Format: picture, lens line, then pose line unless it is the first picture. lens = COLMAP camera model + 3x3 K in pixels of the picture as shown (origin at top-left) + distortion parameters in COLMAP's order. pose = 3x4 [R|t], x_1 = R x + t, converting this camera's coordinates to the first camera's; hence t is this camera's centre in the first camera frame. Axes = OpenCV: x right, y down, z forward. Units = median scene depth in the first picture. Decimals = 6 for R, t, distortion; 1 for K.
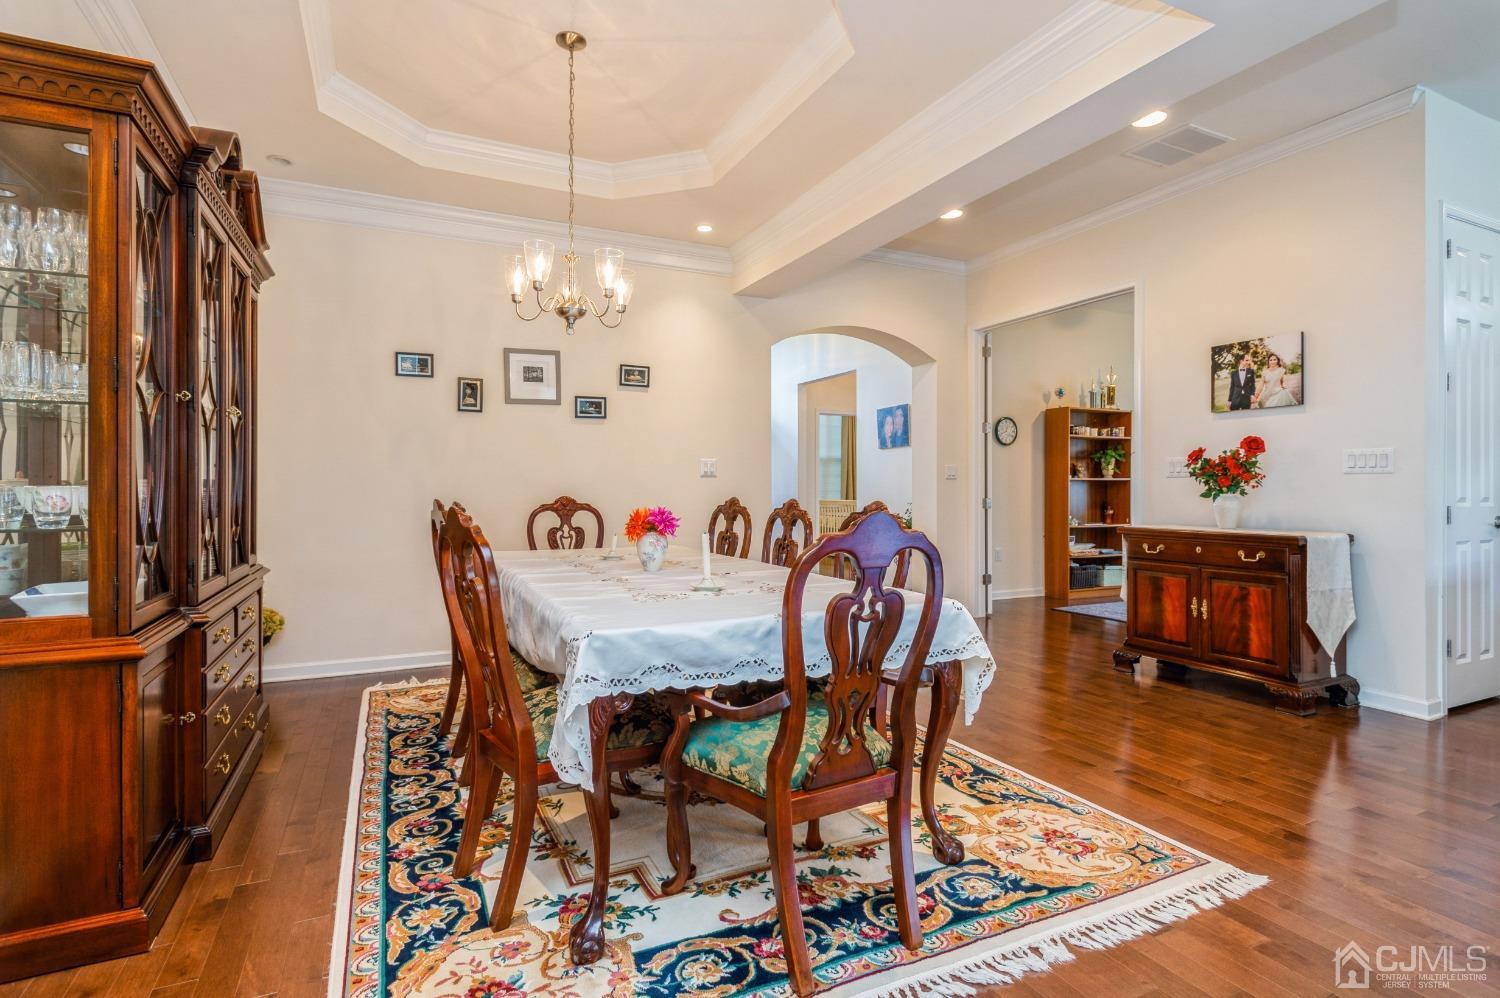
lens RADIAL K [[754.2, 0, 750.7], [0, 754.2, 491.9], [0, 0, 1]] dist [0.002090, 0.000322]
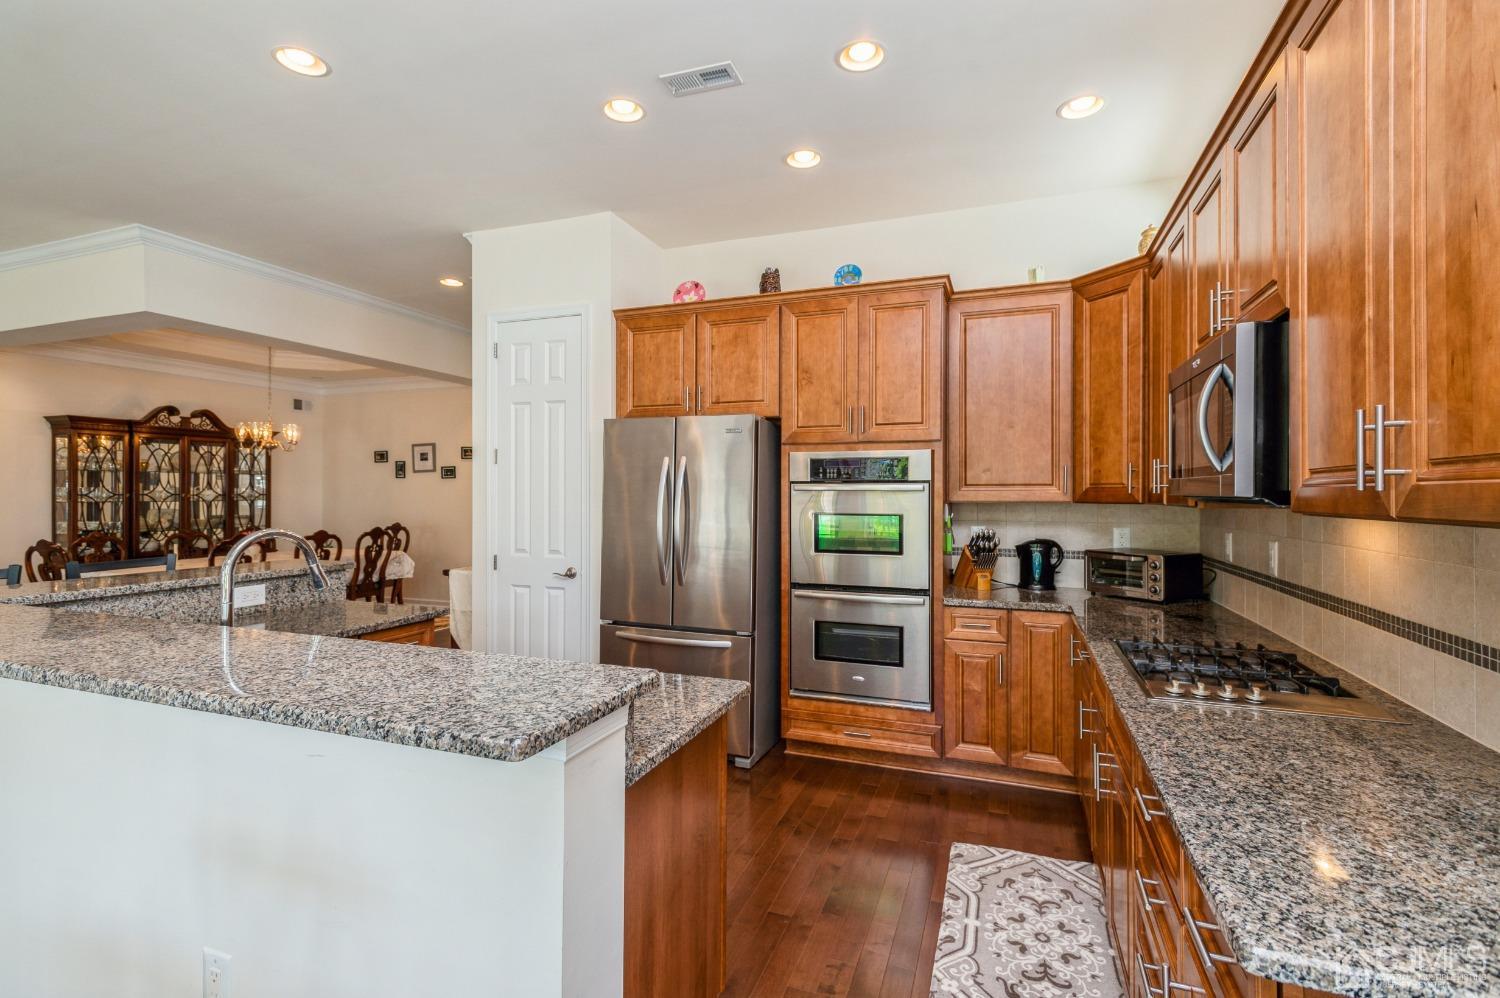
lens RADIAL K [[700.0, 0, 754.1], [0, 700.0, 486.3], [0, 0, 1]] dist [0.011321, -0.000720]
pose [[0.695591, -0.010390, -0.718363, 2.375673], [-0.002761, 0.999849, -0.017134, -0.081074], [0.718433, 0.013902, 0.695458, 0.564693]]
